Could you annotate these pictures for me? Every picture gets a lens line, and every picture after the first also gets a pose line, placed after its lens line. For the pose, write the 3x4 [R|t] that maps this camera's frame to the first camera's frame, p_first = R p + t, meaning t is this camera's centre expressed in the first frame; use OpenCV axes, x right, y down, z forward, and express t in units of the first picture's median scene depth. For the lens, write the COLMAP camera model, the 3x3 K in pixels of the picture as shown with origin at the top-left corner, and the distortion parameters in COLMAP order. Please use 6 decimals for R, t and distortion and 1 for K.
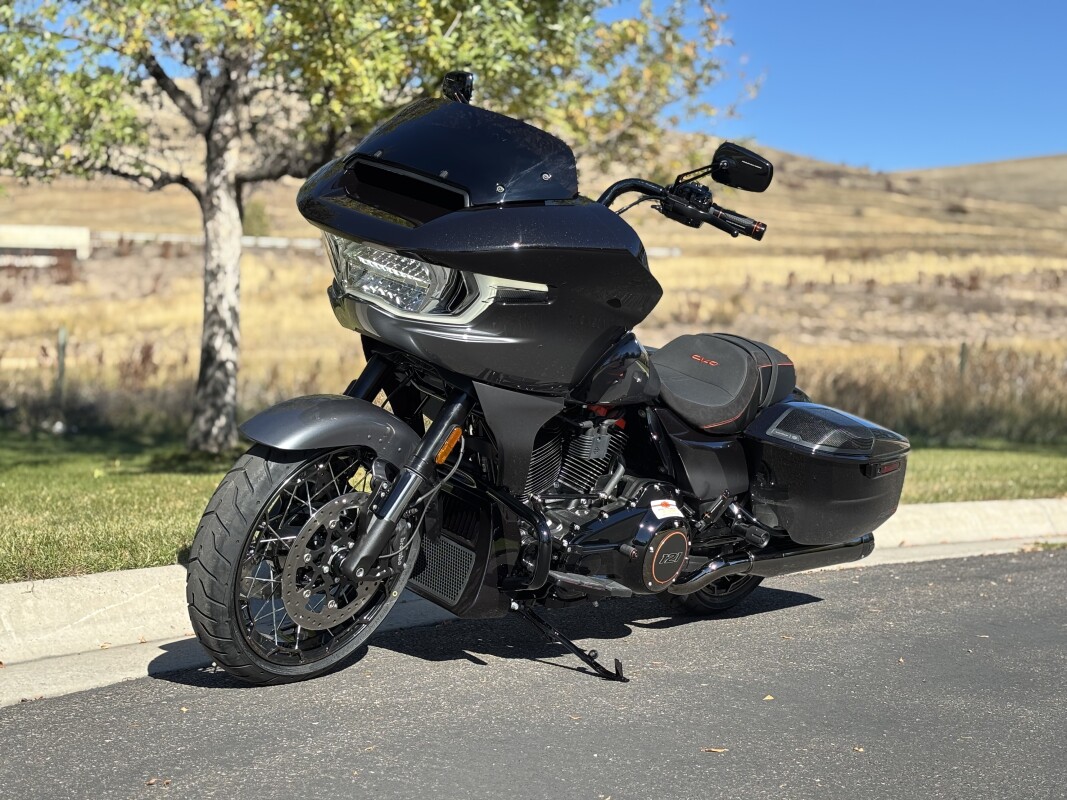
lens RADIAL K [[1622.2, 0, 529.8], [0, 1622.2, 427.8], [0, 0, 1]] dist [0.156072, -0.801981]
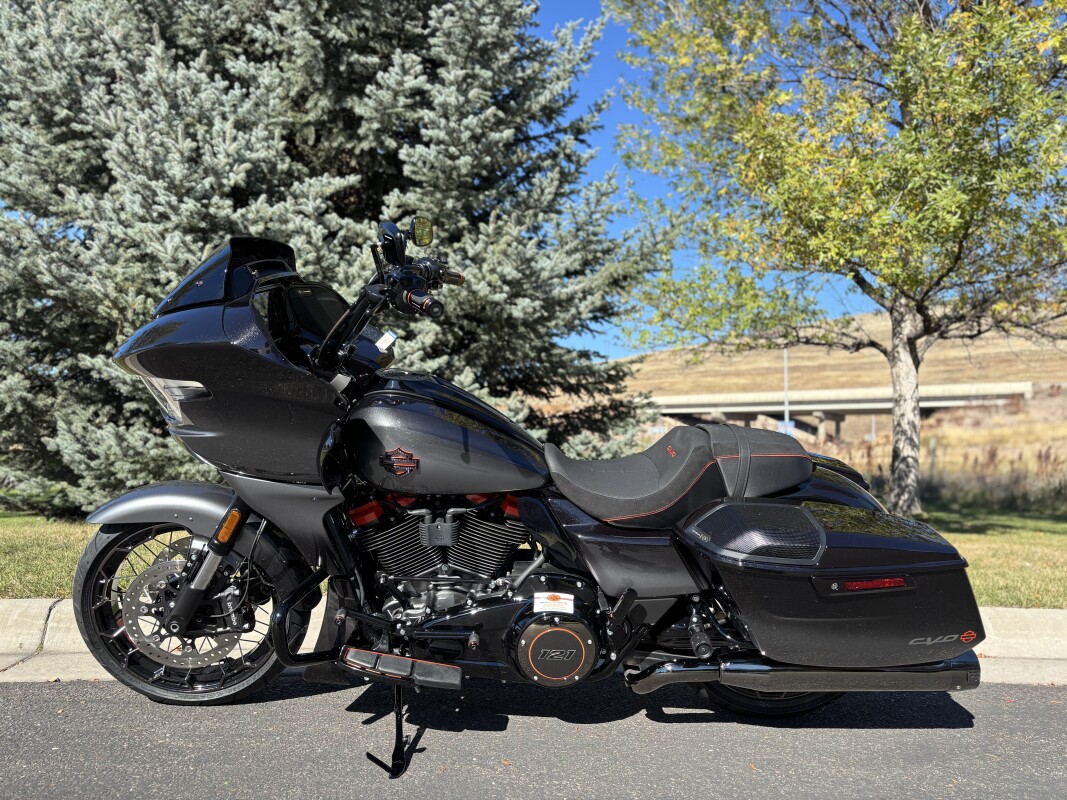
lens RADIAL K [[818.3, 0, 552.4], [0, 818.3, 402.9], [0, 0, 1]] dist [0.031928, 0.001196]
pose [[0.674654, -0.062228, -0.735507, 0.161115], [-0.018626, 0.994688, -0.101241, -0.007048], [0.737899, 0.082002, 0.669911, 0.231865]]
